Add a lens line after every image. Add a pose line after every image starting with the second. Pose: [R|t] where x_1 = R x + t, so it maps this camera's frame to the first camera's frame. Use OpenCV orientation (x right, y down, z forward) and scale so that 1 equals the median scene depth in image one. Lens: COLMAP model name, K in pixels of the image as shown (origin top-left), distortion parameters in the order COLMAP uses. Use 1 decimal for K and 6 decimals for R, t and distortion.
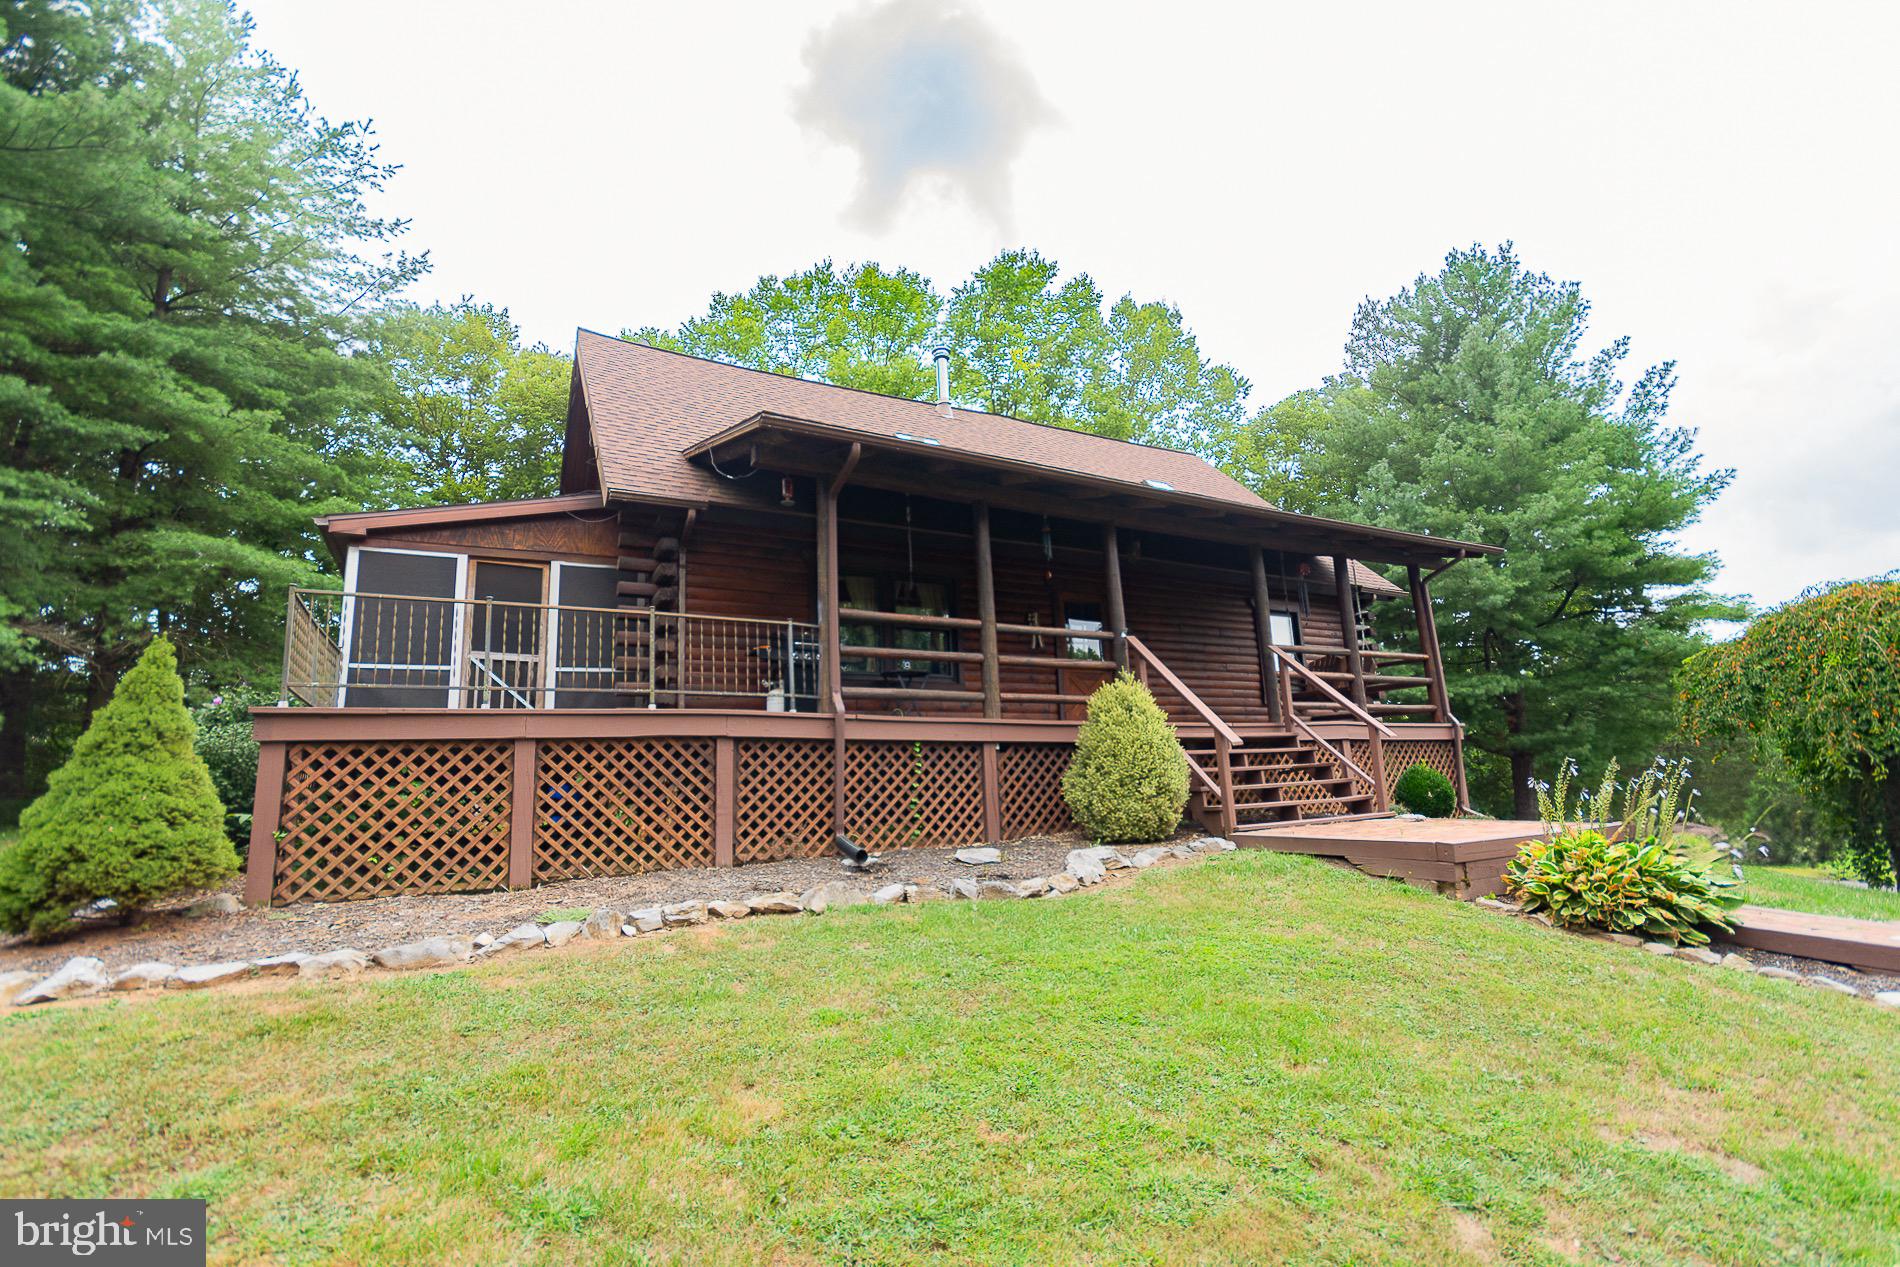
lens RADIAL K [[812.9, 0, 950.0], [0, 812.9, 633.5], [0, 0, 1]] dist [-0.001015, -0.000009]
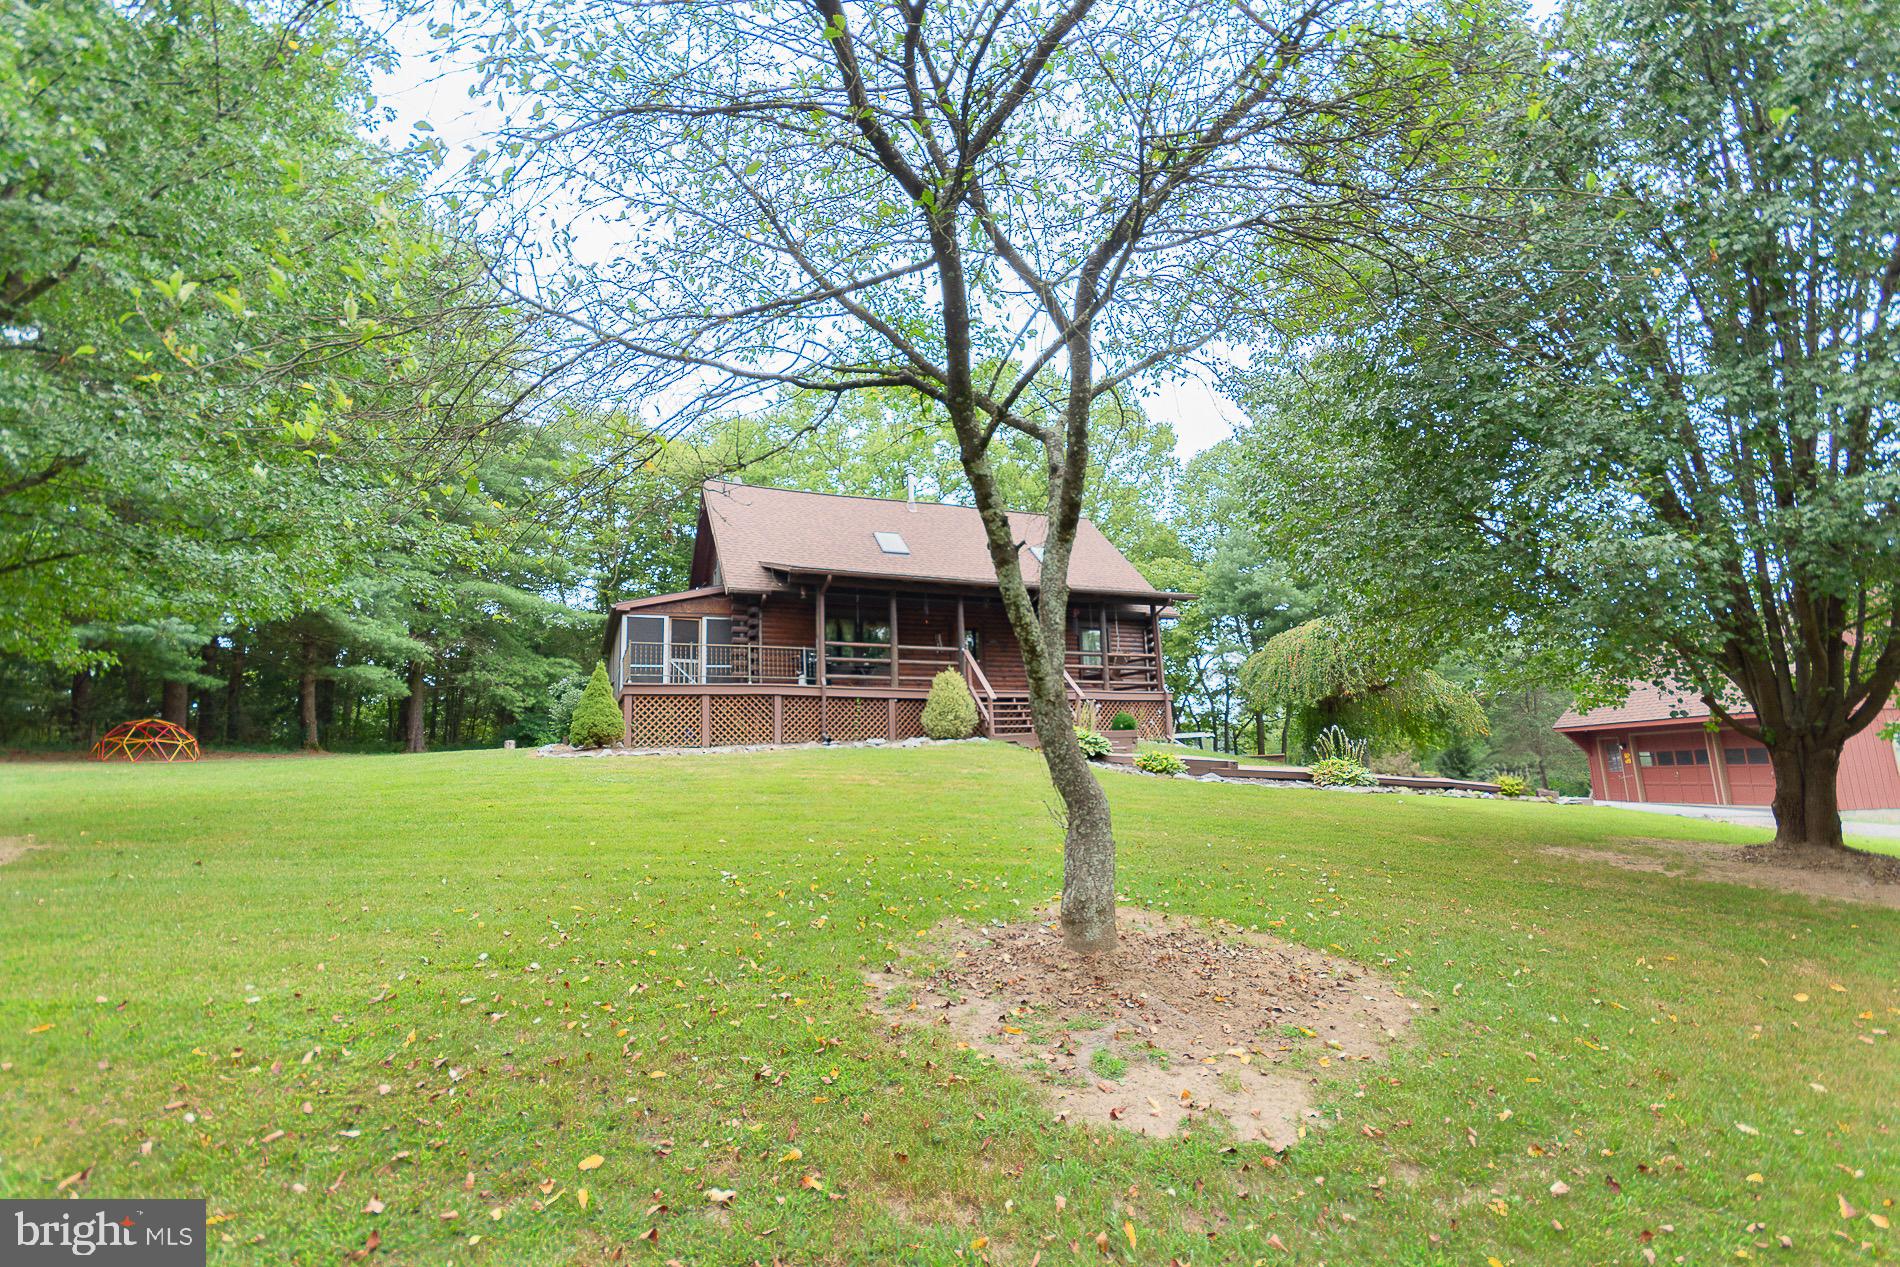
lens RADIAL K [[812.9, 0, 950.0], [0, 812.9, 633.5], [0, 0, 1]] dist [-0.001015, -0.000009]
pose [[0.996038, -0.005855, -0.088741, 0.425957], [0.008229, 0.999617, 0.026412, -0.110668], [0.088552, -0.027038, 0.995705, -1.295518]]
